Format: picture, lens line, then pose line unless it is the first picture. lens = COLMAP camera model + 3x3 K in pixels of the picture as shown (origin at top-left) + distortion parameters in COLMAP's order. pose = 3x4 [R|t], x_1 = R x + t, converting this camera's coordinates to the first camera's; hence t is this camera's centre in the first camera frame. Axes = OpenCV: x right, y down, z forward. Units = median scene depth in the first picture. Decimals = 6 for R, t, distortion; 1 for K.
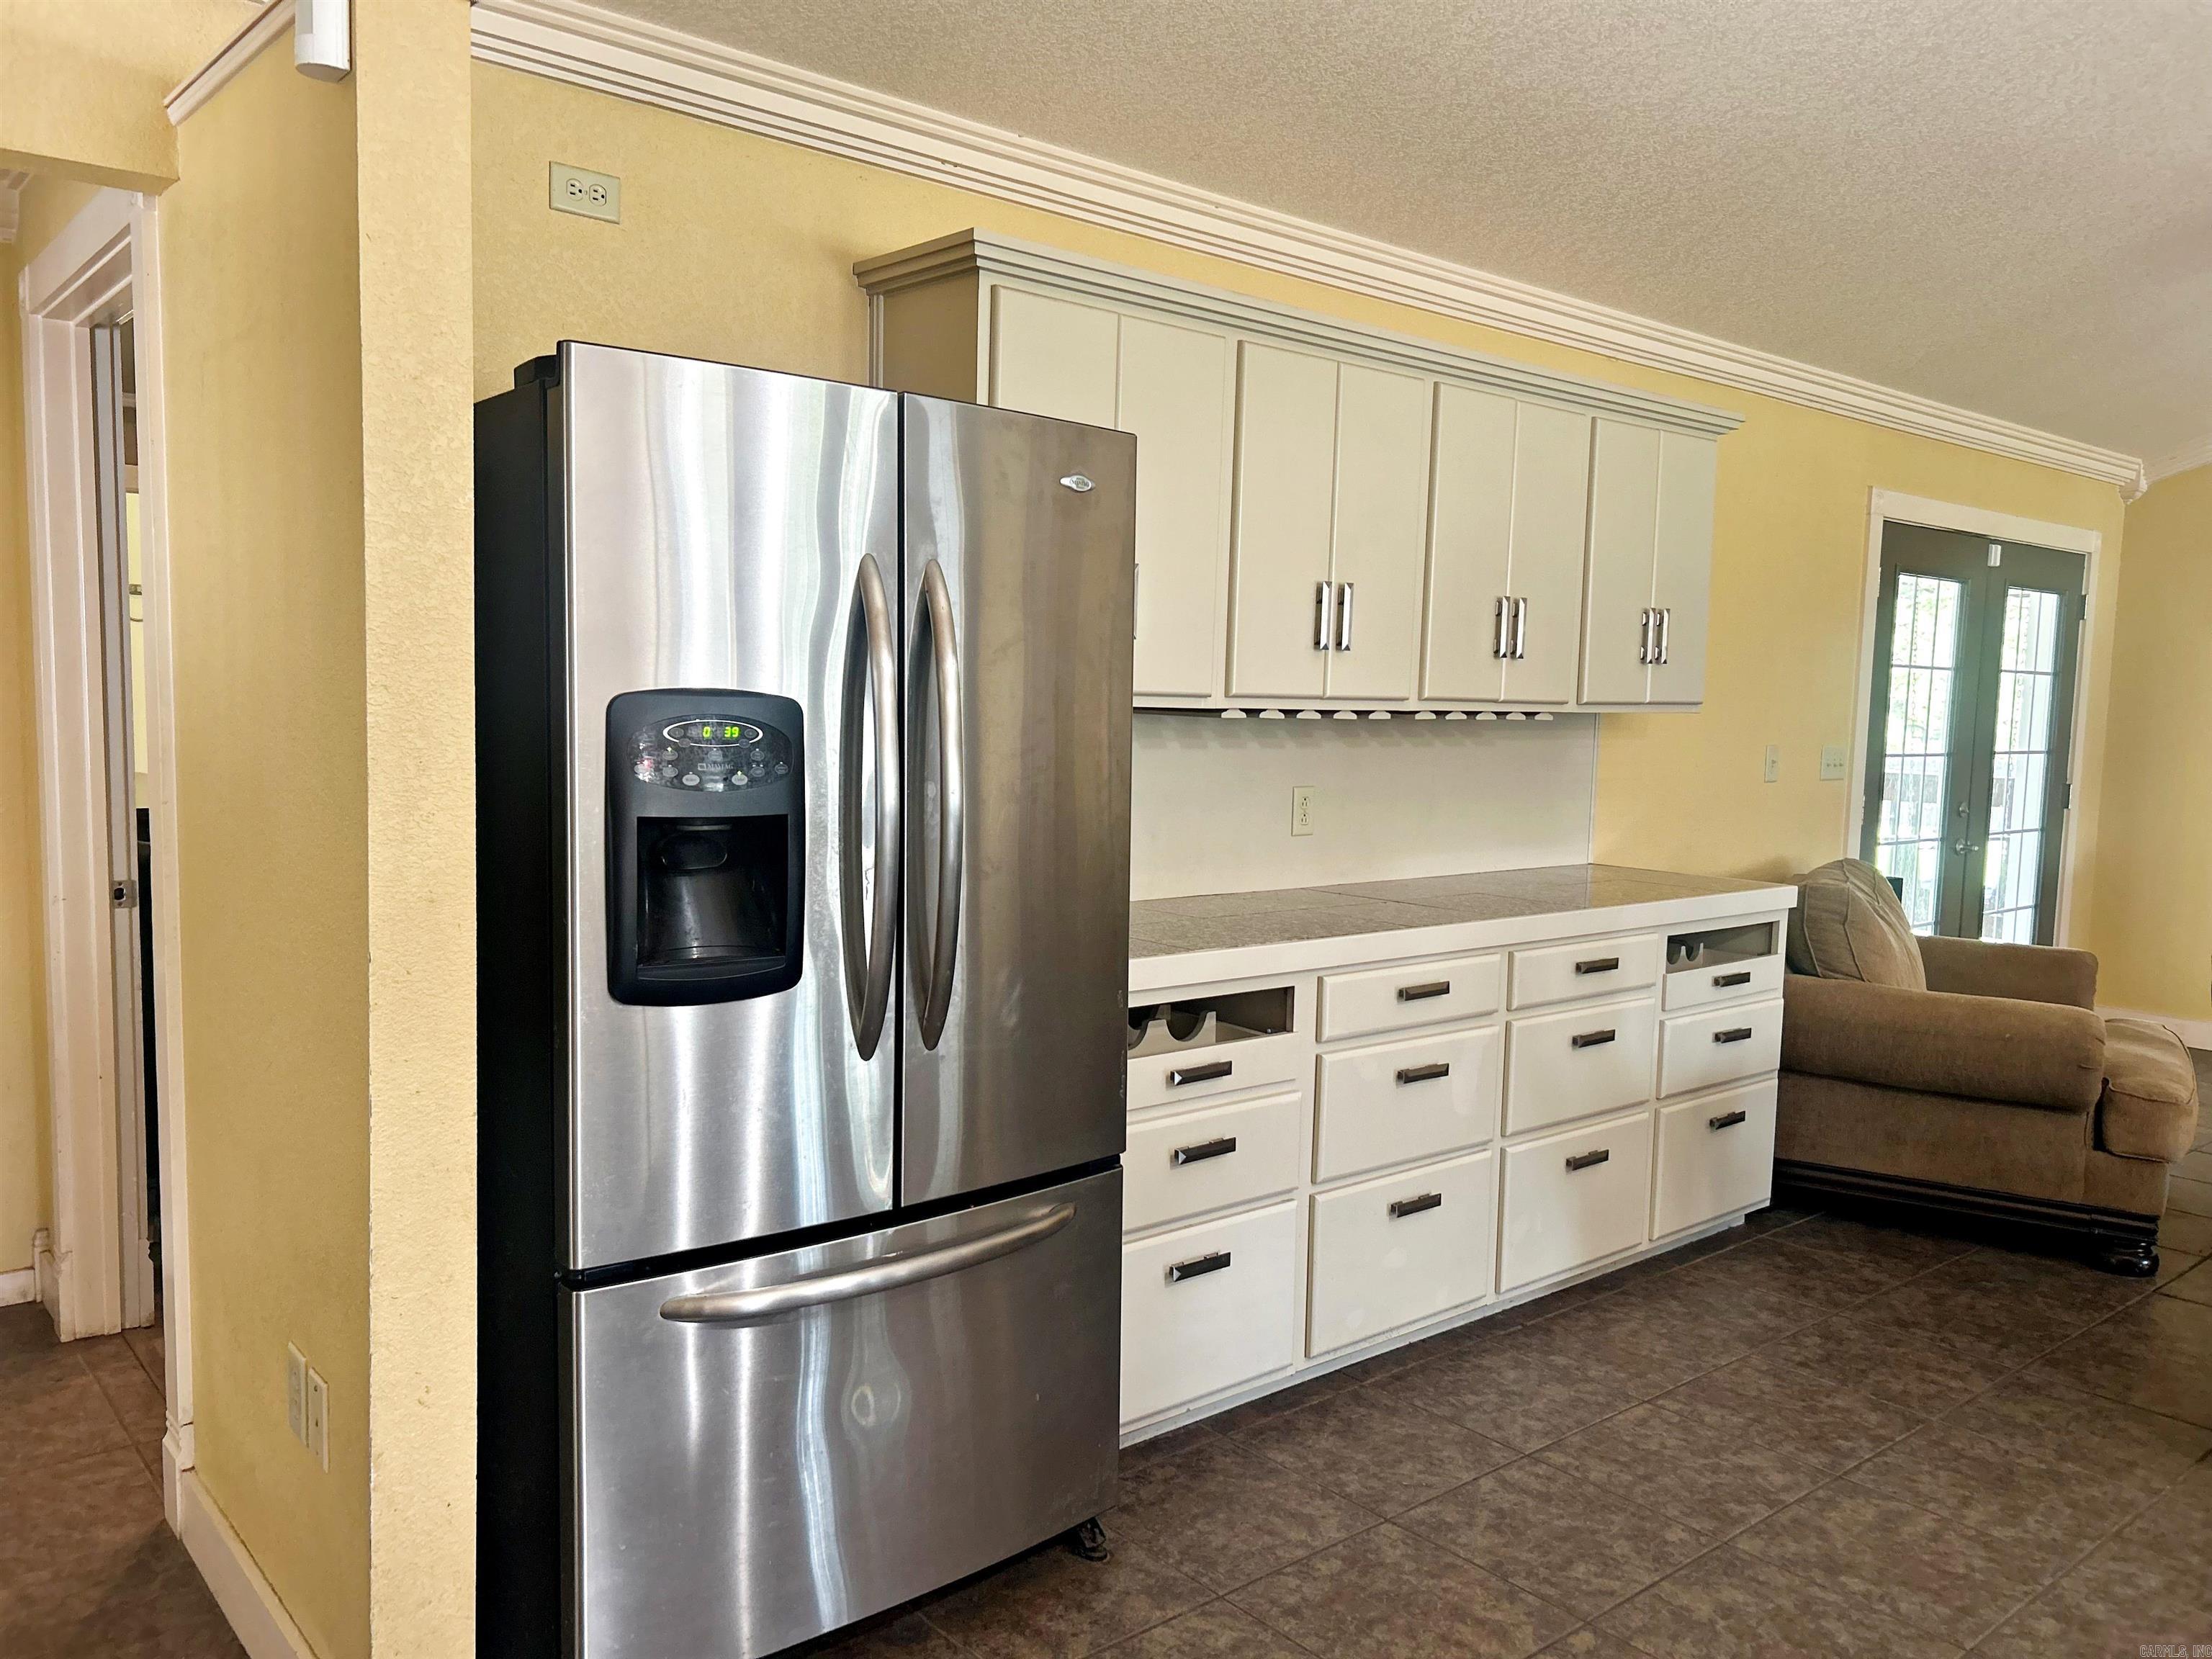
lens RADIAL K [[1683.9, 0, 1113.9], [0, 1683.9, 838.4], [0, 0, 1]] dist [0.023123, -0.039249]
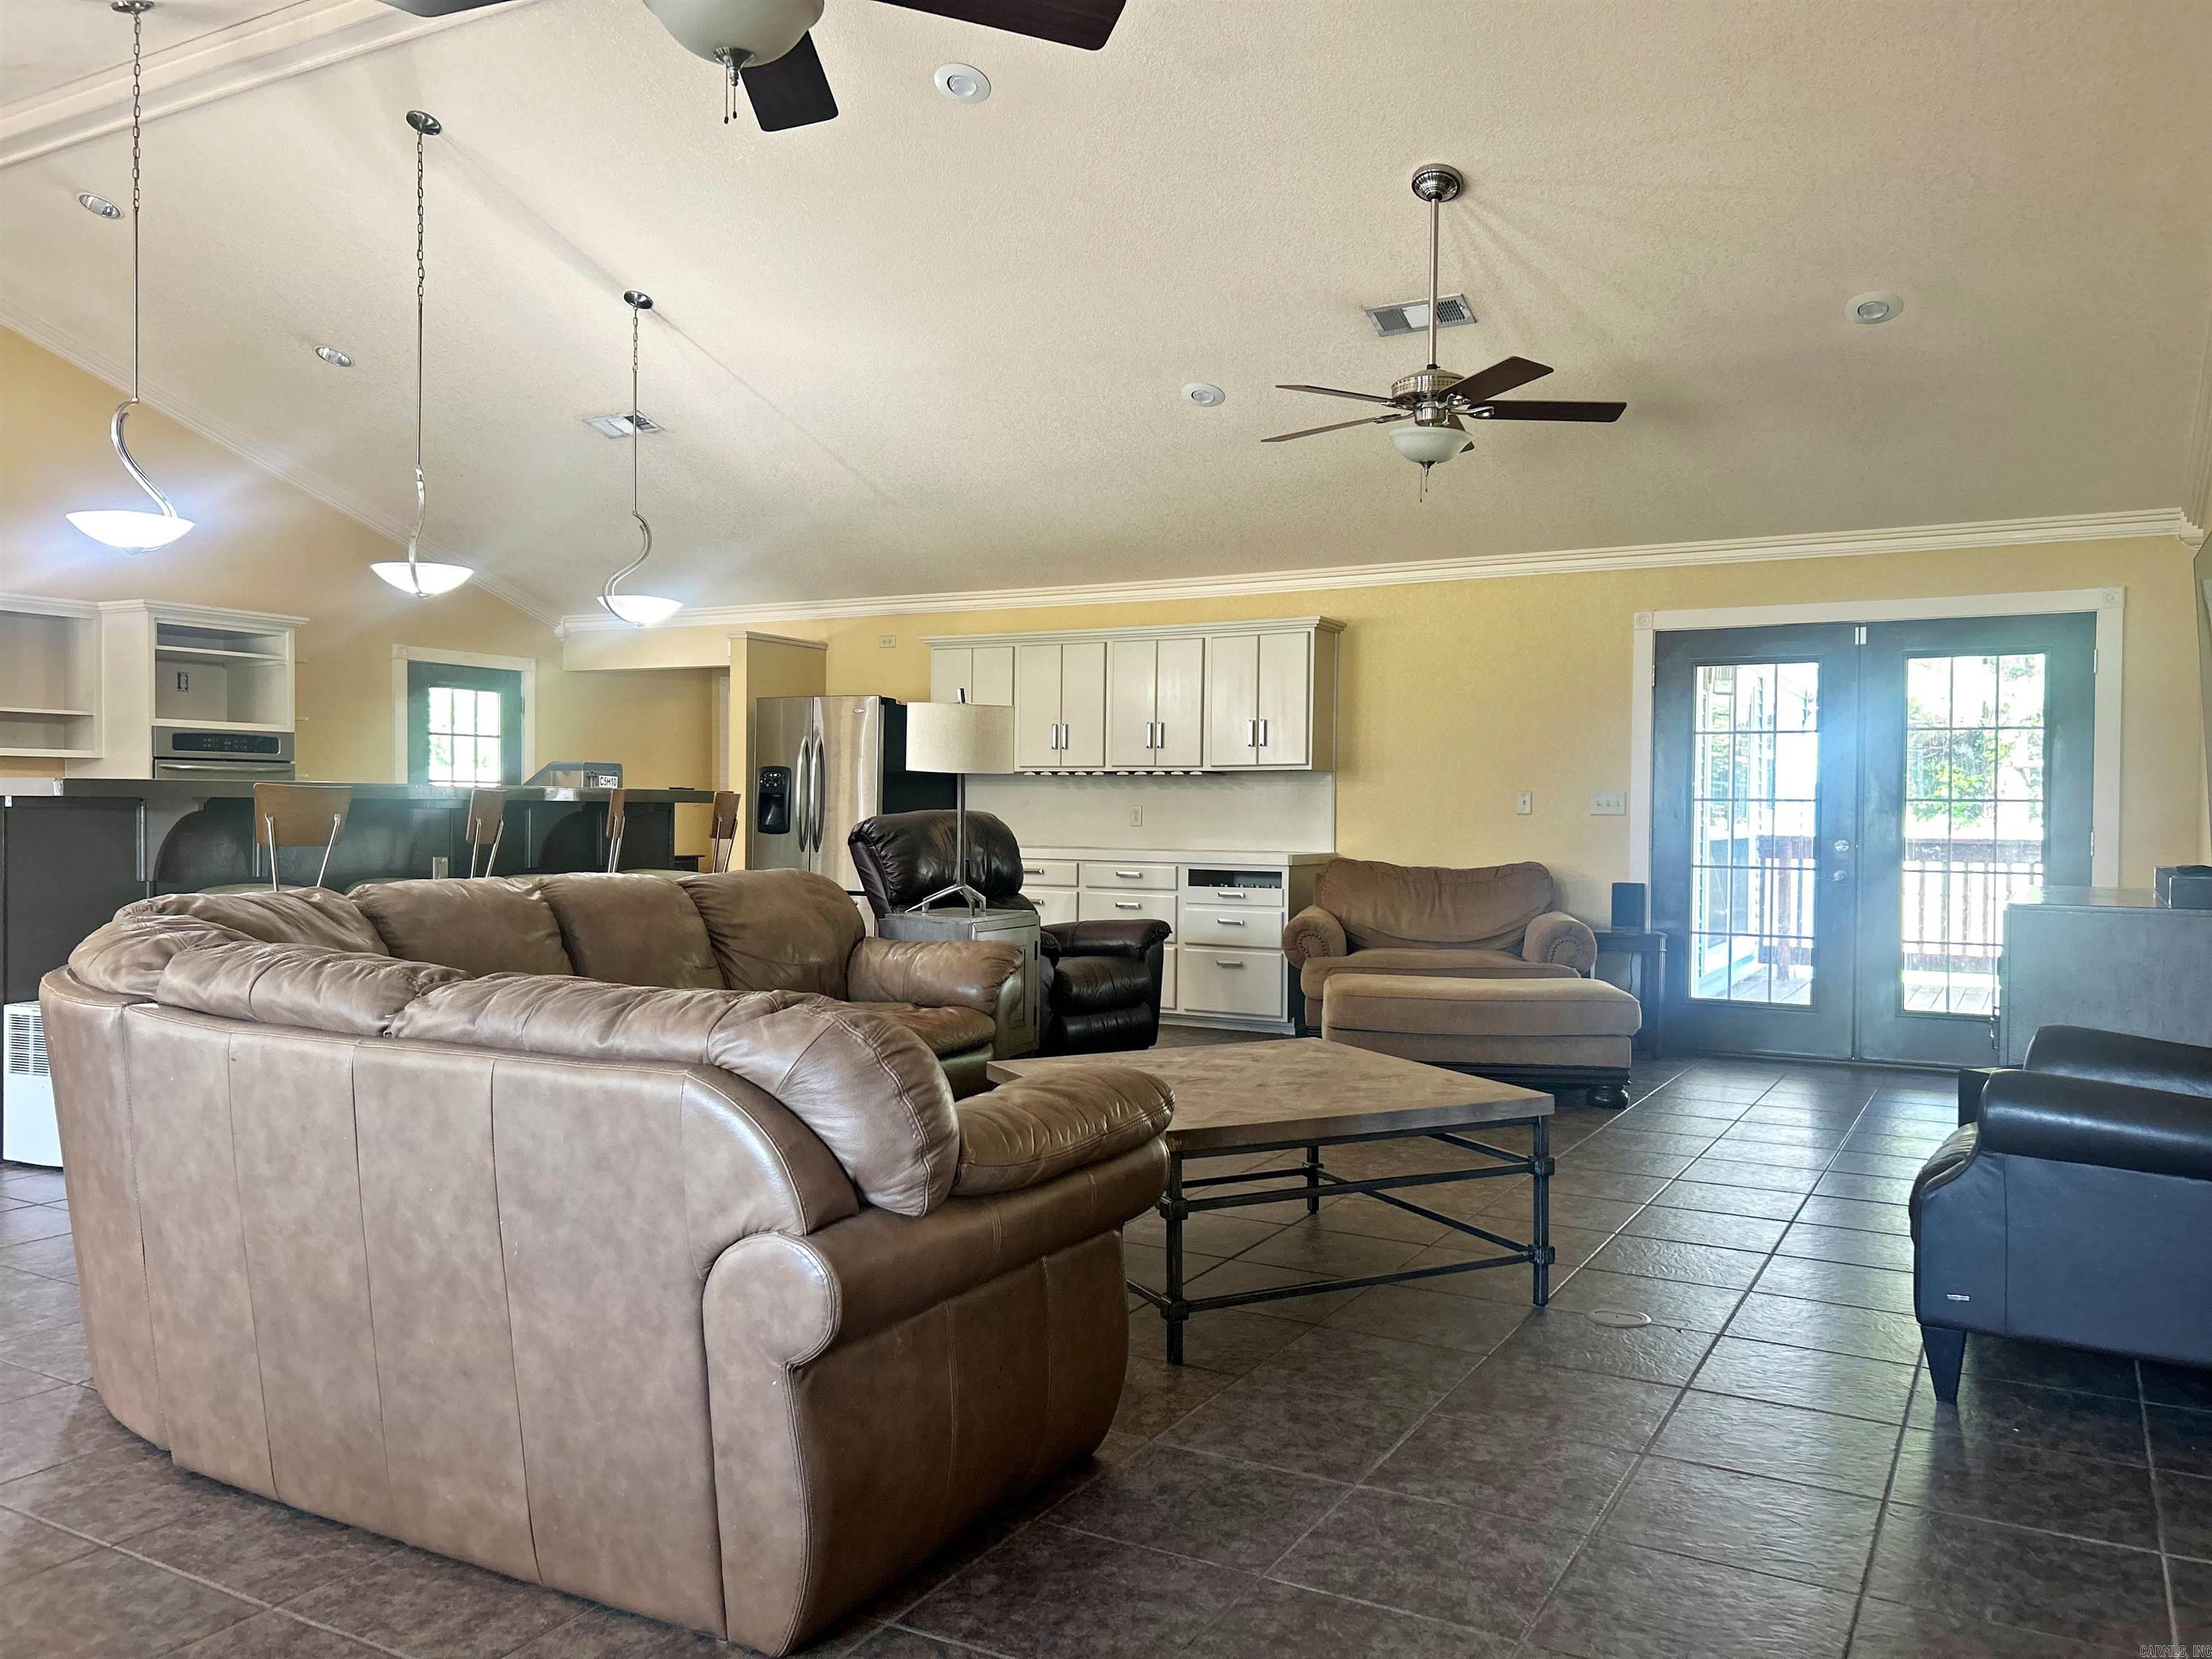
lens RADIAL K [[1683.9, 0, 1090.5], [0, 1683.9, 825.2], [0, 0, 1]] dist [0.023123, -0.039249]
pose [[0.332693, -0.005630, -0.943018, 2.203775], [-0.080383, 0.996173, -0.034307, 0.079622], [0.939603, 0.087217, 0.330967, 0.138873]]
